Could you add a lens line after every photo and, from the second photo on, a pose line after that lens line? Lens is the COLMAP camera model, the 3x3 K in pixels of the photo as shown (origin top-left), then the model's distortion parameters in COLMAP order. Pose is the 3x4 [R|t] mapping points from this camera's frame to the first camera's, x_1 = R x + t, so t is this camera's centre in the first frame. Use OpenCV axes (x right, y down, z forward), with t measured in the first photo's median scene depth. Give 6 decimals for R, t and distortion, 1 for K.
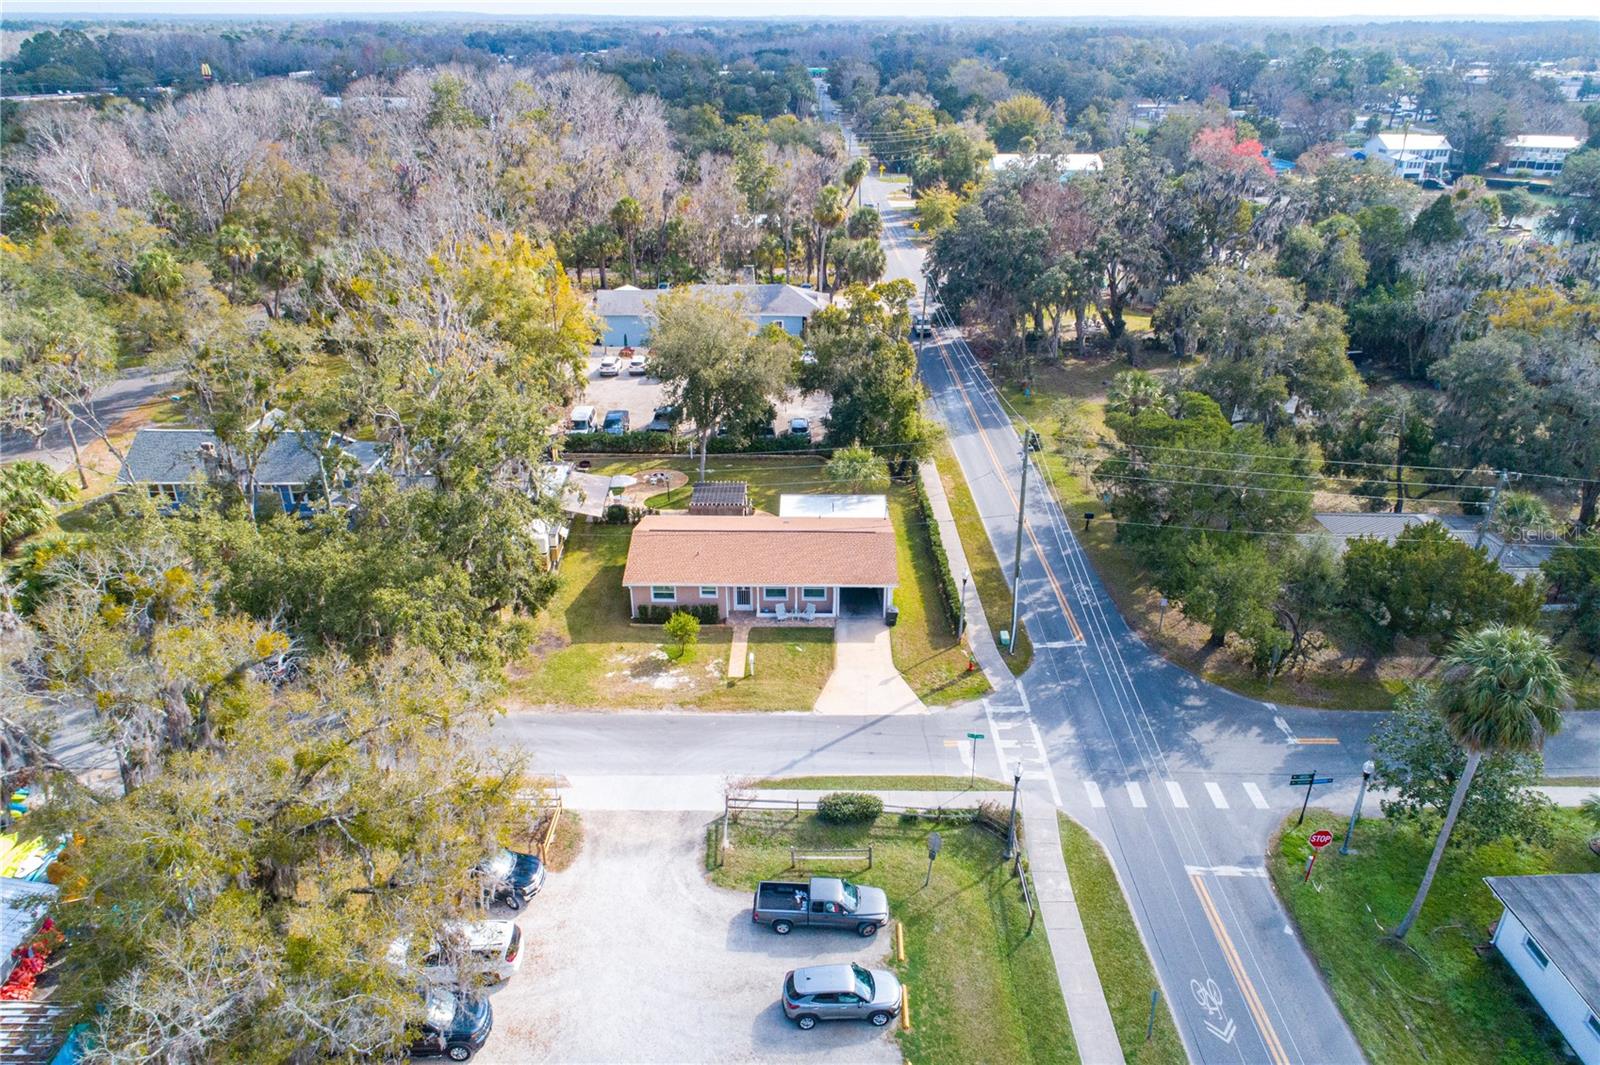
lens RADIAL K [[1077.0, 0, 800.0], [0, 1077.0, 532.5], [0, 0, 1]] dist [-0.002308, -0.000276]
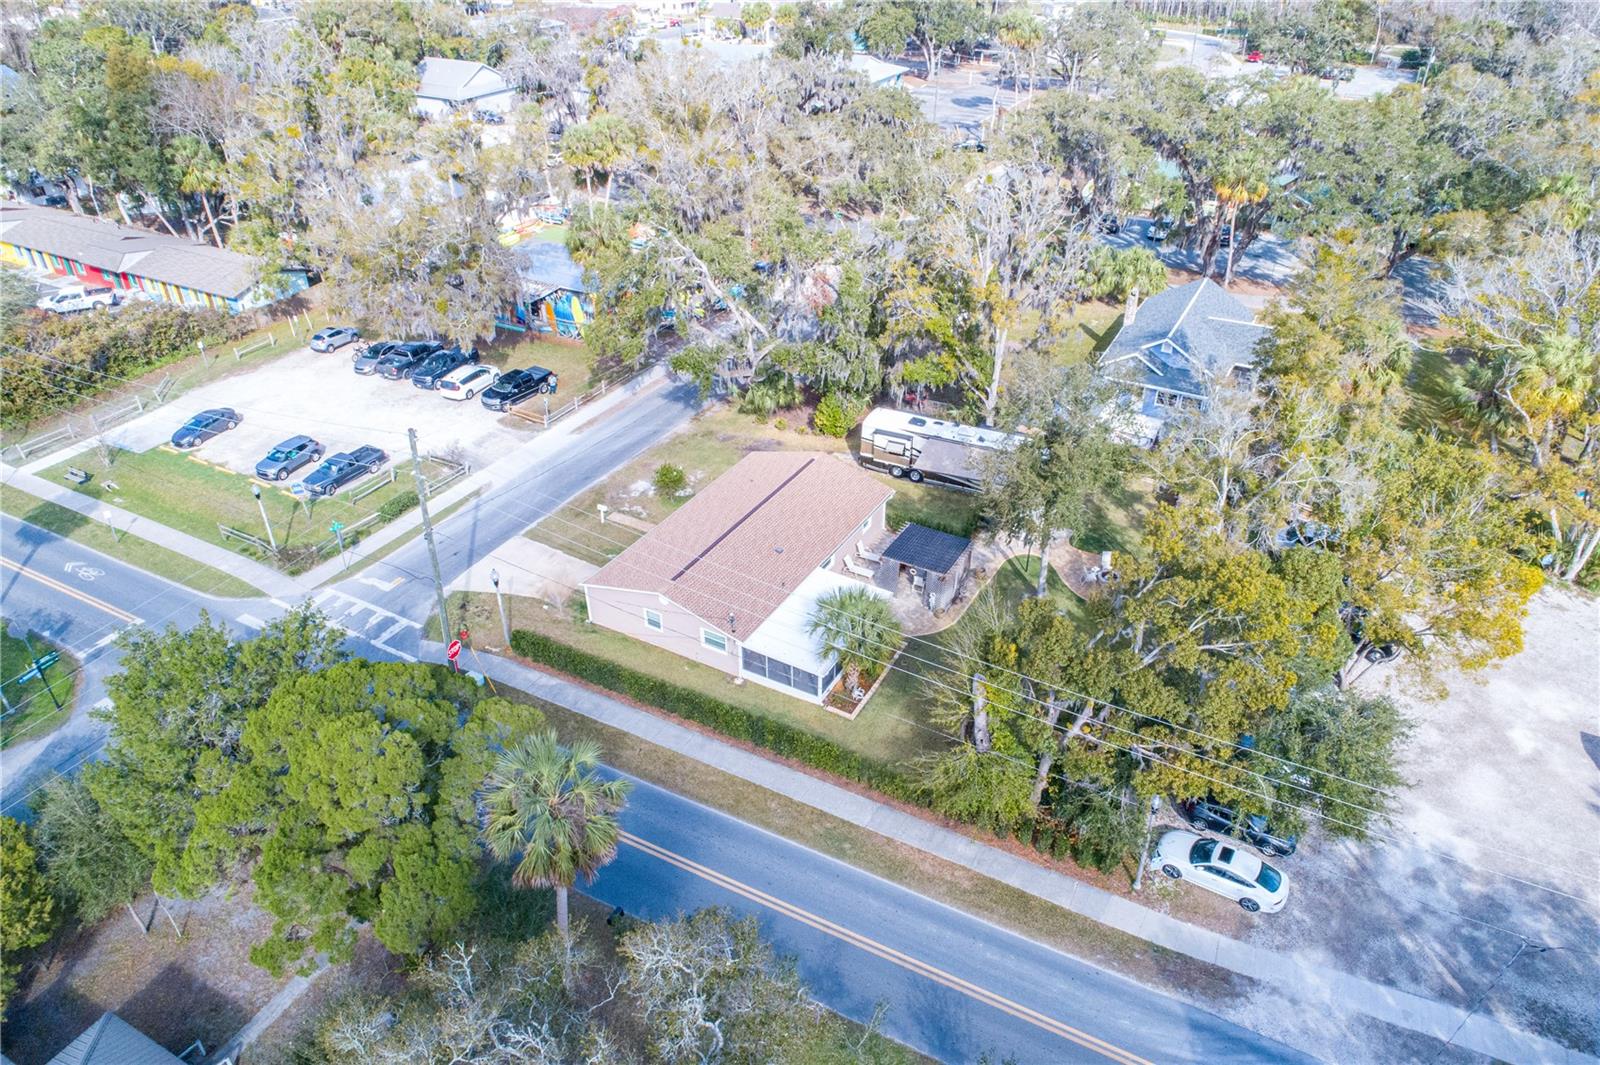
lens RADIAL K [[1077.0, 0, 800.0], [0, 1077.0, 532.5], [0, 0, 1]] dist [-0.002308, -0.000276]
pose [[-0.479315, 0.459893, -0.747499, 0.613377], [-0.383094, 0.656653, 0.649650, -0.581339], [0.789617, 0.597750, -0.138562, 1.201741]]
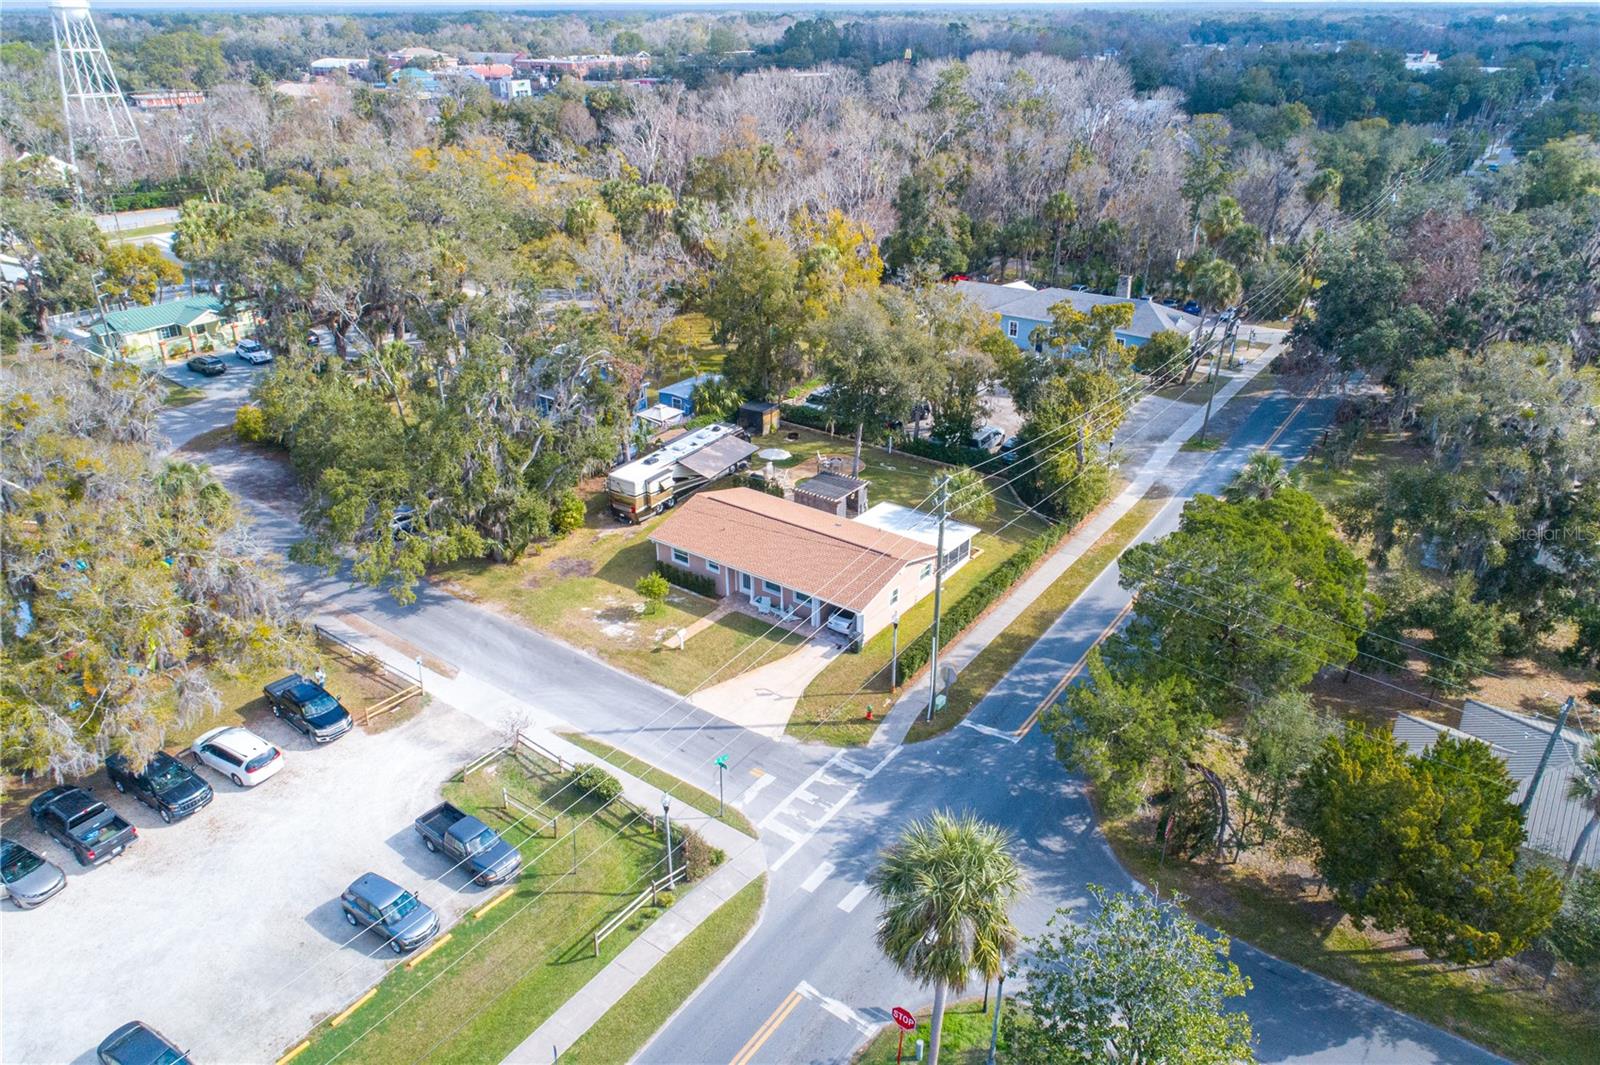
lens RADIAL K [[1077.0, 0, 800.0], [0, 1077.0, 532.5], [0, 0, 1]] dist [-0.002308, -0.000276]
pose [[0.809472, 0.252663, -0.530016, 0.516562], [-0.248405, 0.965282, 0.080779, -0.078954], [0.532025, 0.066270, 0.844131, 0.170424]]
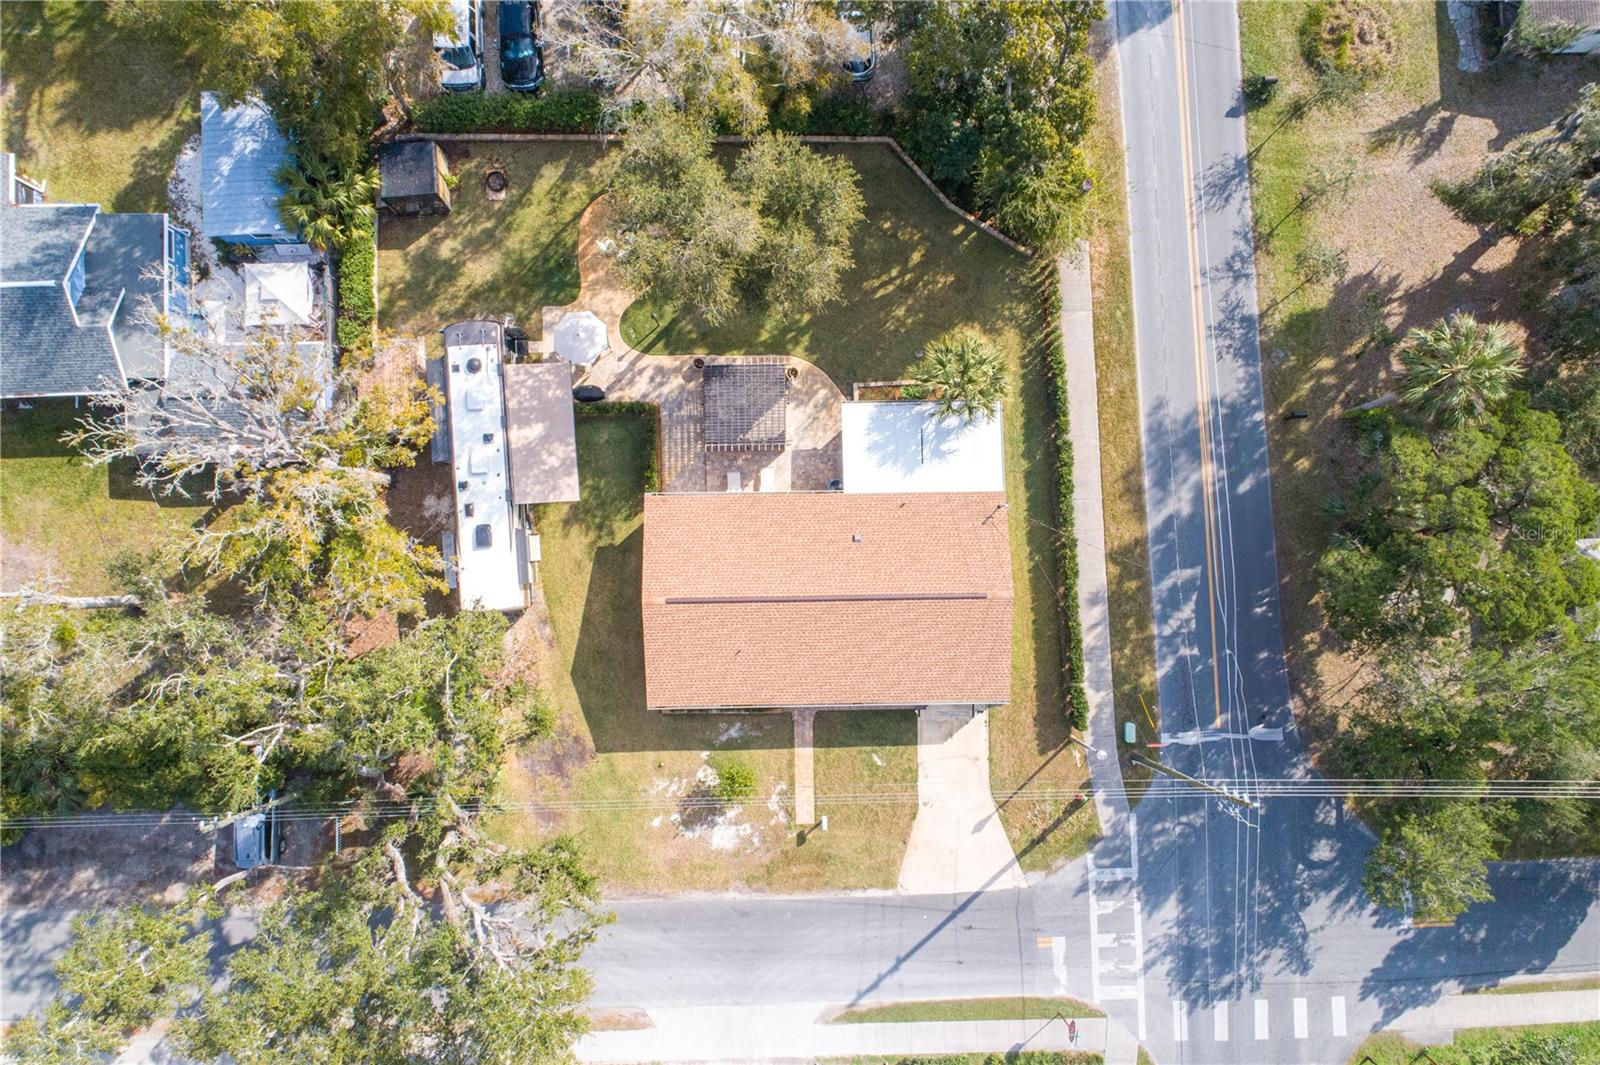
lens RADIAL K [[1077.0, 0, 800.0], [0, 1077.0, 532.5], [0, 0, 1]] dist [-0.002308, -0.000276]
pose [[0.999389, -0.029950, 0.018002, -0.066074], [-0.001880, 0.468351, 0.883540, -0.666478], [-0.034893, -0.883035, 0.468009, 0.735997]]
